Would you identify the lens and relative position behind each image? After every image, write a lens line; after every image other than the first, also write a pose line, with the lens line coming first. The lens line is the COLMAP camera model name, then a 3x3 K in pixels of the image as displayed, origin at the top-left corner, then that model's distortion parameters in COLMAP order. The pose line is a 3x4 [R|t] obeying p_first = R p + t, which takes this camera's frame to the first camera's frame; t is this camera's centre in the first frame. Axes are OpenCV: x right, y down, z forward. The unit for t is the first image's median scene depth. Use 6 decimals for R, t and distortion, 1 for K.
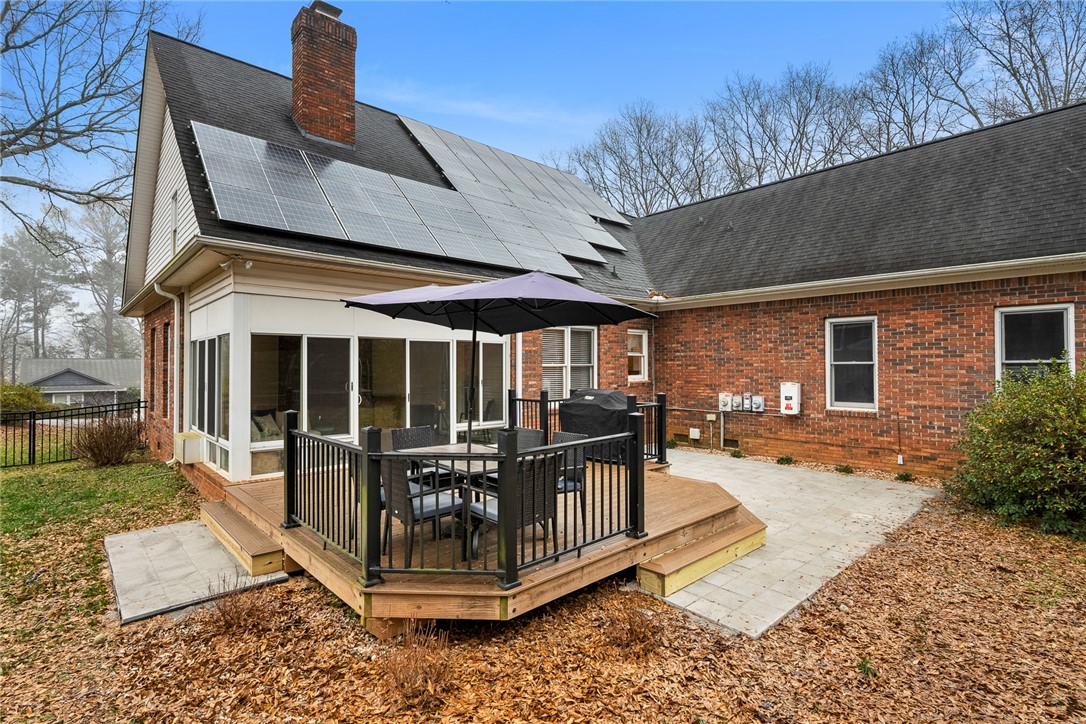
lens RADIAL K [[529.4, 0, 542.1], [0, 529.4, 360.9], [0, 0, 1]] dist [-0.005052, -0.000146]
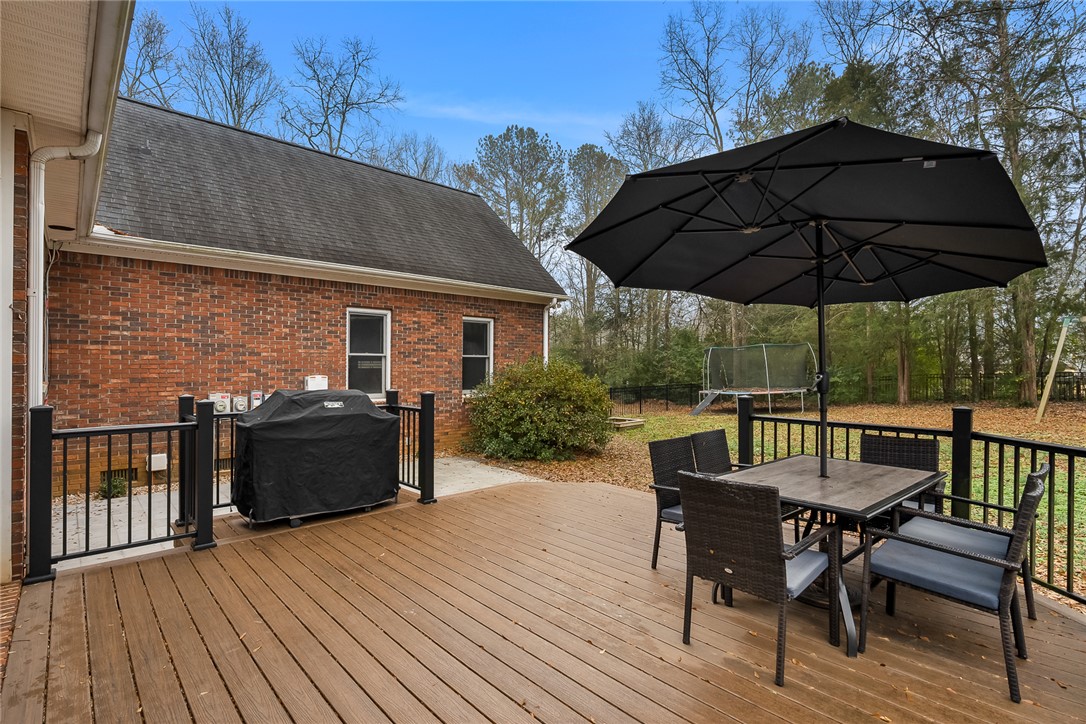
lens RADIAL K [[499.6, 0, 538.4], [0, 499.6, 363.6], [0, 0, 1]] dist [-0.003243, 0.000338]
pose [[0.009156, 0.005599, 0.999942, -0.335548], [-0.013943, 0.999888, -0.005471, 0.020441], [-0.999861, -0.013892, 0.009233, 0.618696]]
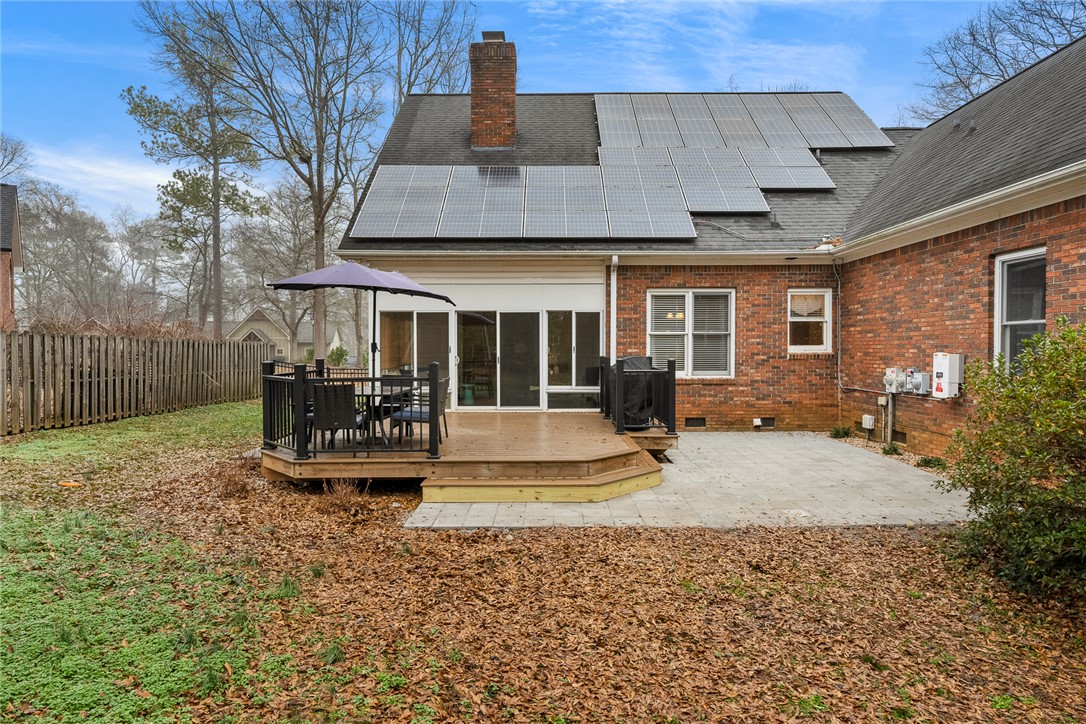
lens RADIAL K [[625.3, 0, 537.0], [0, 625.3, 354.2], [0, 0, 1]] dist [-0.007758, 0.002867]
pose [[0.727653, 0.008878, -0.685888, 0.627757], [0.006838, 0.999773, 0.020195, 0.021968], [0.685912, -0.019385, 0.727426, 0.032170]]
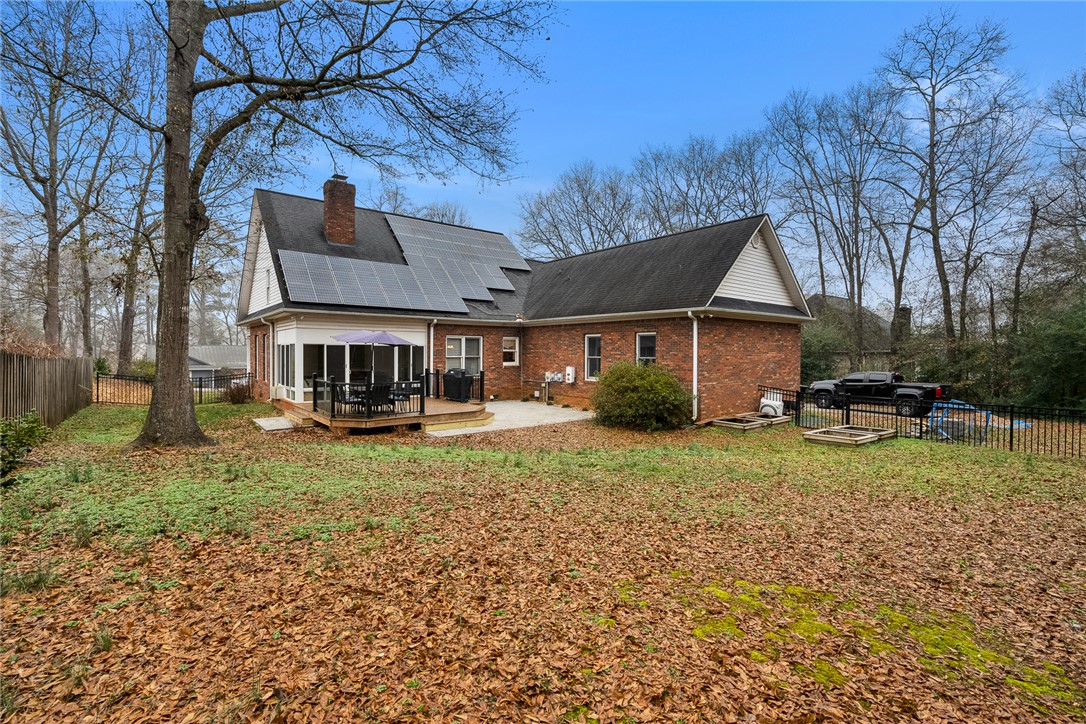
lens RADIAL K [[499.6, 0, 546.1], [0, 499.6, 360.7], [0, 0, 1]] dist [-0.003243, 0.000338]
pose [[0.997824, 0.009078, -0.065312, 0.491143], [-0.007186, 0.999549, 0.029140, -0.034054], [0.065547, -0.028608, 0.997439, -0.837923]]
